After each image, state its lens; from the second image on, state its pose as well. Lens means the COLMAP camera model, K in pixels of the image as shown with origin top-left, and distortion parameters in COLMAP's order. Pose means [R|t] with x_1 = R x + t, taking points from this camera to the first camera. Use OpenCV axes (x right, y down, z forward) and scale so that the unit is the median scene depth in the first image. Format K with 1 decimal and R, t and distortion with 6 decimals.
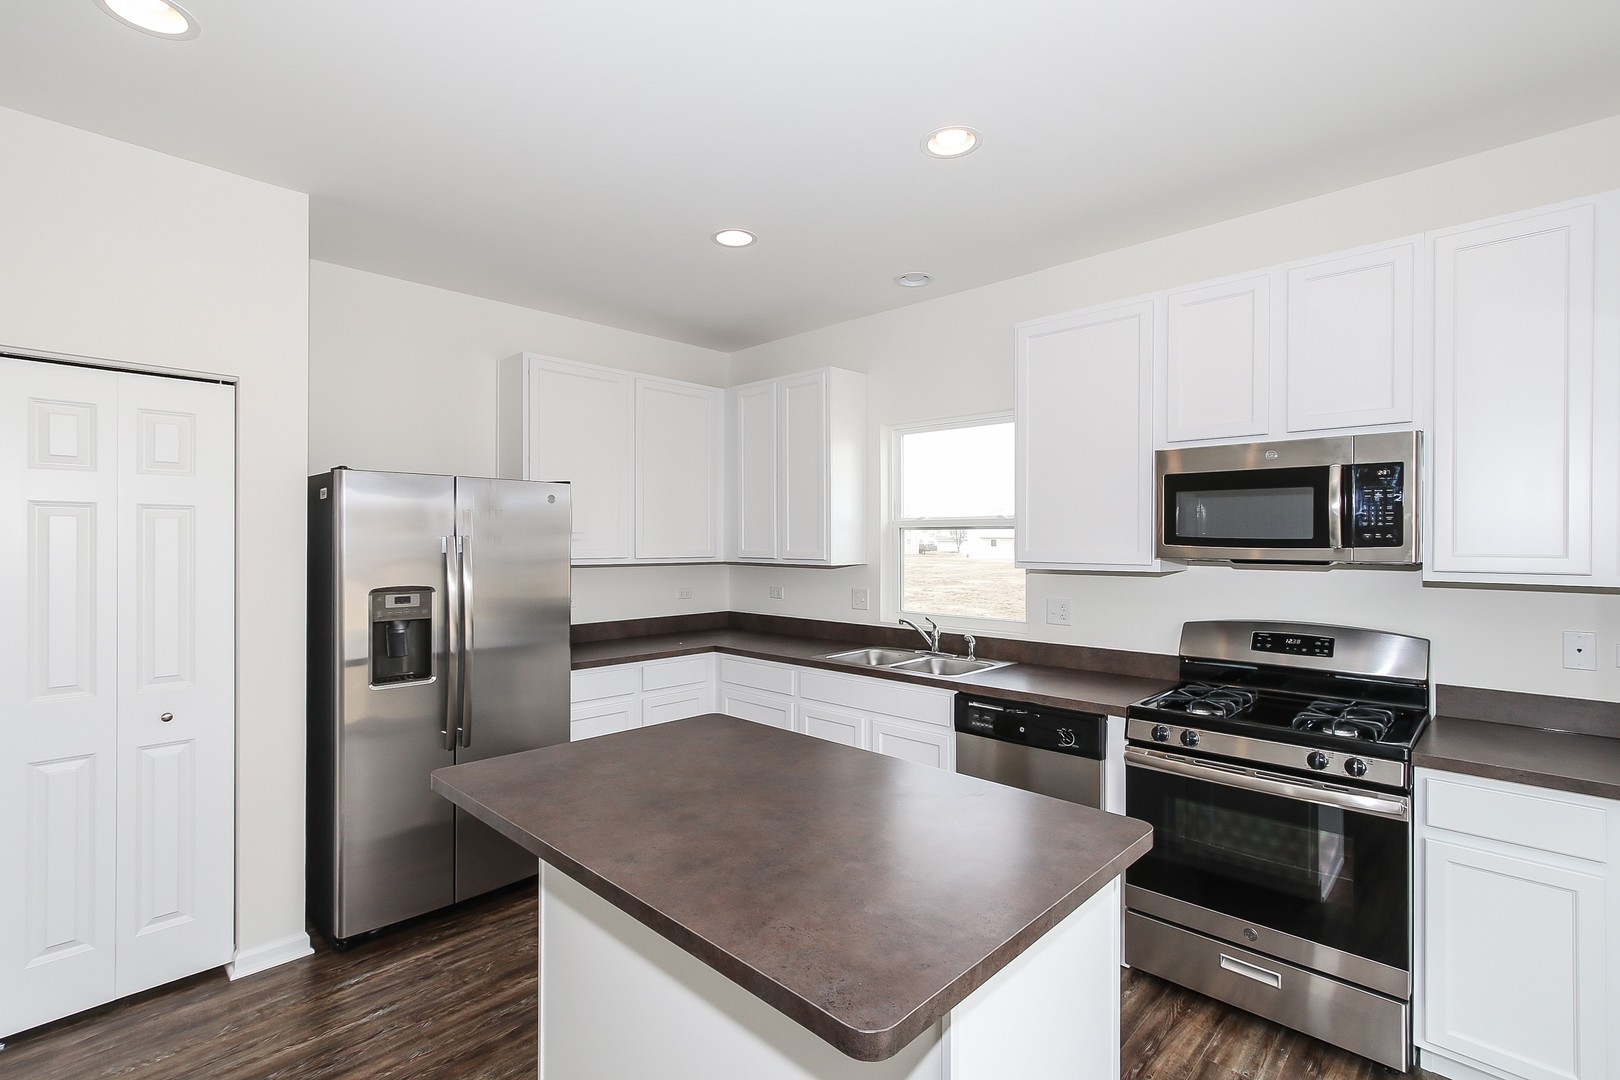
lens RADIAL K [[750.1, 0, 802.4], [0, 750.1, 542.1], [0, 0, 1]] dist [-0.000060, 0.000541]
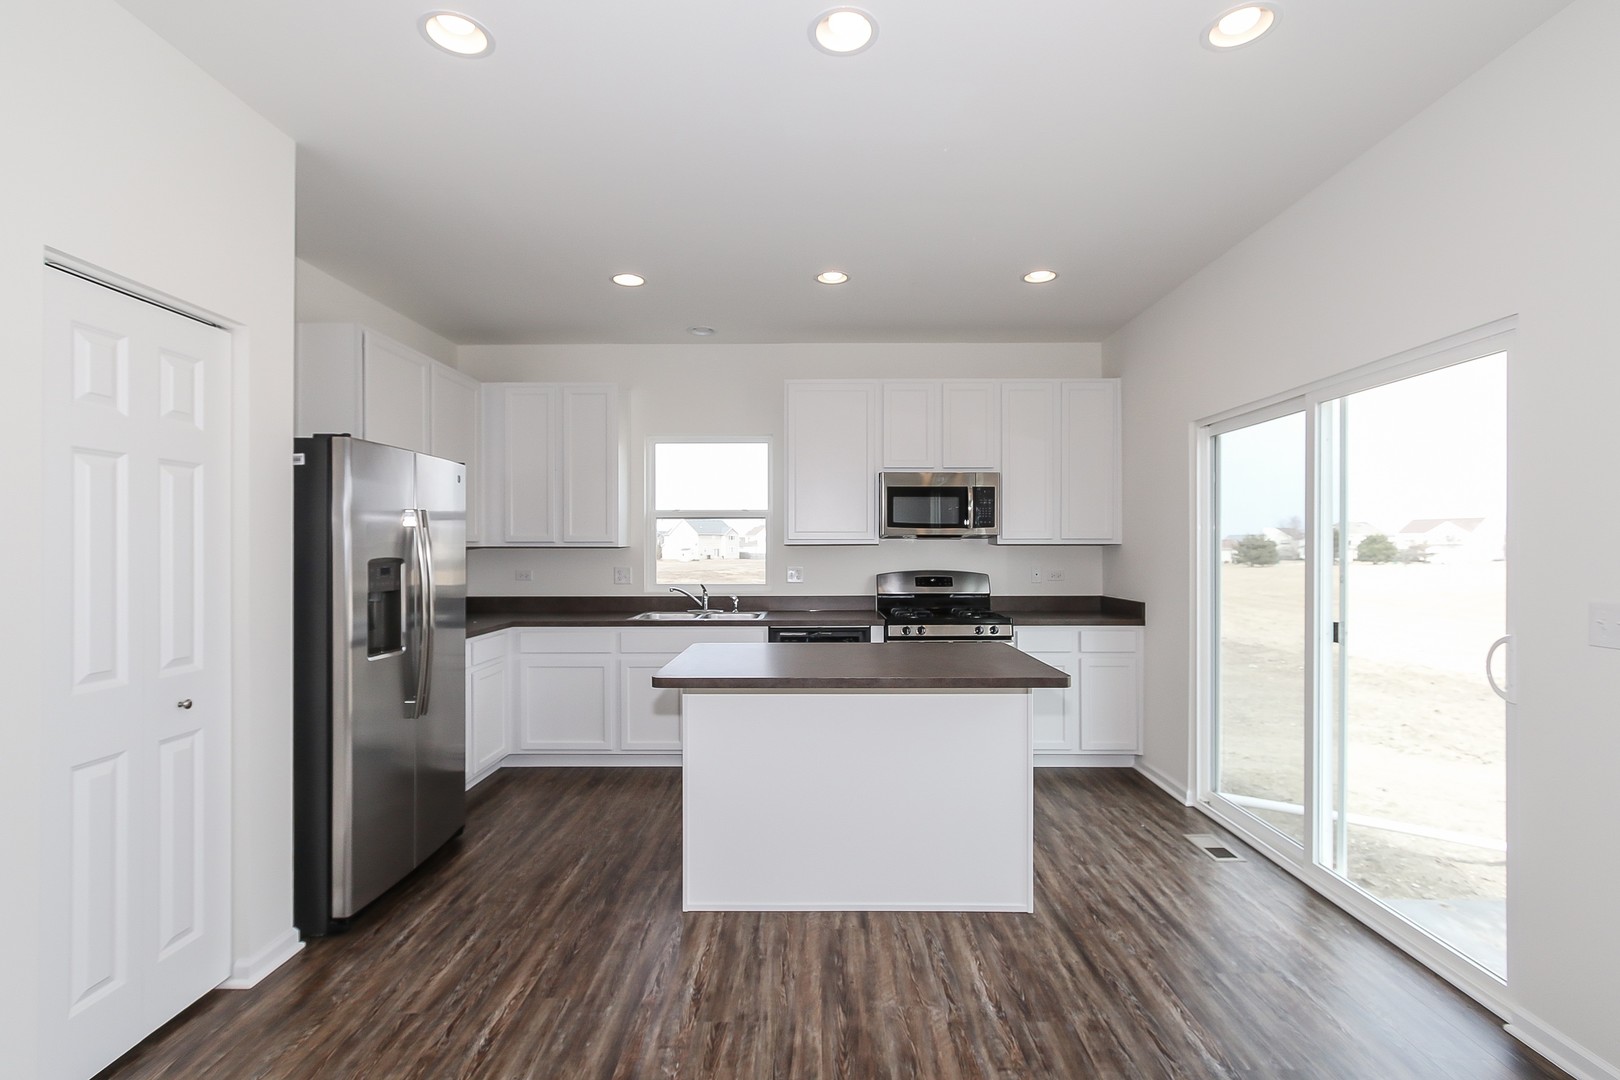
lens RADIAL K [[750.1, 0, 802.4], [0, 750.1, 542.1], [0, 0, 1]] dist [-0.000060, 0.000541]
pose [[0.724365, 0.001537, 0.689415, -0.845507], [0.004424, 0.999967, -0.006878, 0.048237], [-0.689402, 0.008032, 0.724334, -0.120252]]
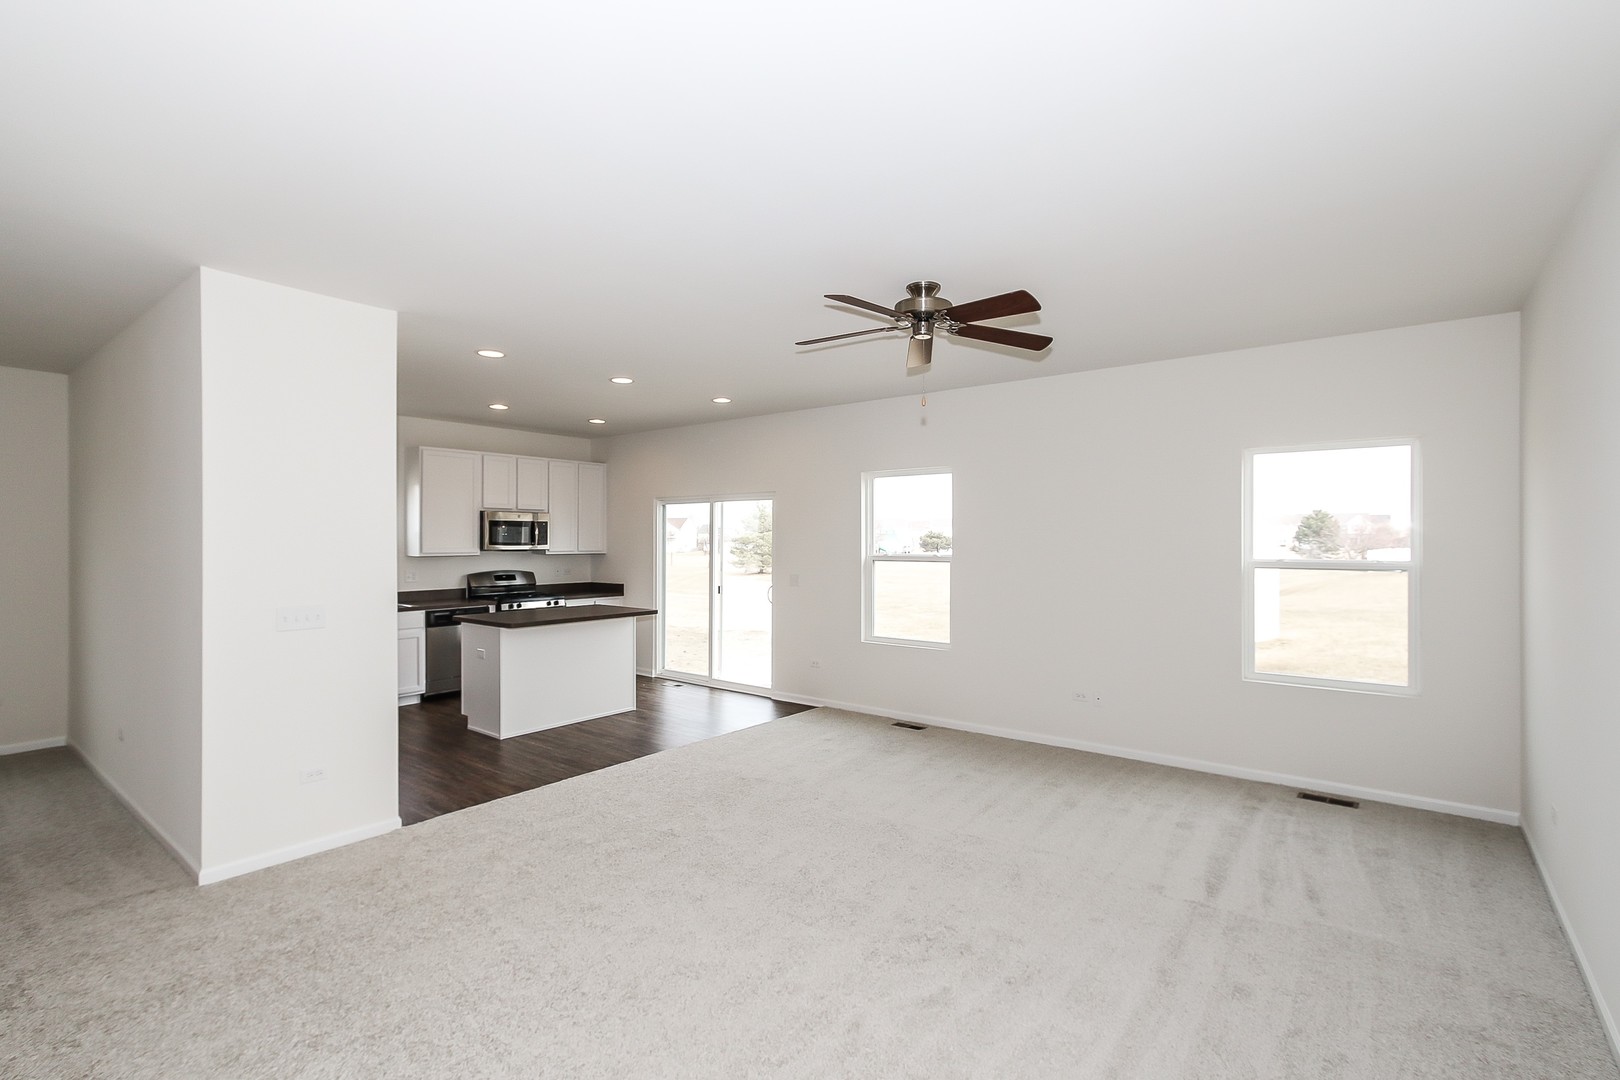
lens RADIAL K [[750.1, 0, 802.4], [0, 750.1, 542.1], [0, 0, 1]] dist [-0.000060, 0.000541]
pose [[-0.091279, -0.003697, 0.995818, -2.448501], [0.000905, 0.999992, 0.003796, -0.018754], [-0.995825, 0.001247, -0.091275, 0.085796]]
